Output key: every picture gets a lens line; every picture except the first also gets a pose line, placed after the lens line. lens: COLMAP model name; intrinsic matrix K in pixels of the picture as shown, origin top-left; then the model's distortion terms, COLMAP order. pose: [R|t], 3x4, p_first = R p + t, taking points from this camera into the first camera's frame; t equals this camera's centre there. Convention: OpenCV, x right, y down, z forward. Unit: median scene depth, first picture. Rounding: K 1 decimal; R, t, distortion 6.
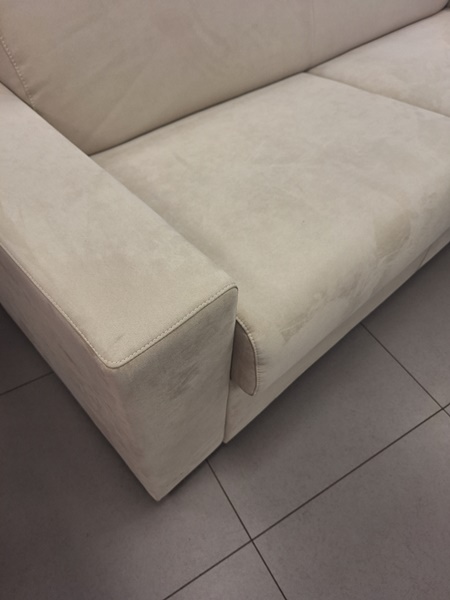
lens RADIAL K [[423.4, 0, 211.0], [0, 423.4, 302.2], [0, 0, 1]] dist [0.000402, -0.020492]
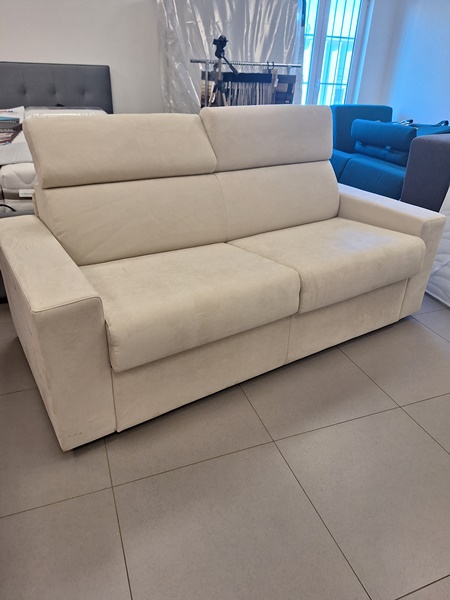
lens RADIAL K [[423.4, 0, 221.9], [0, 423.4, 297.0], [0, 0, 1]] dist [0.000402, -0.020492]
pose [[0.984647, 0.075203, -0.157529, 0.714621], [-0.134970, 0.900282, -0.413854, 0.546182], [0.110697, 0.428761, 0.896610, -0.677652]]
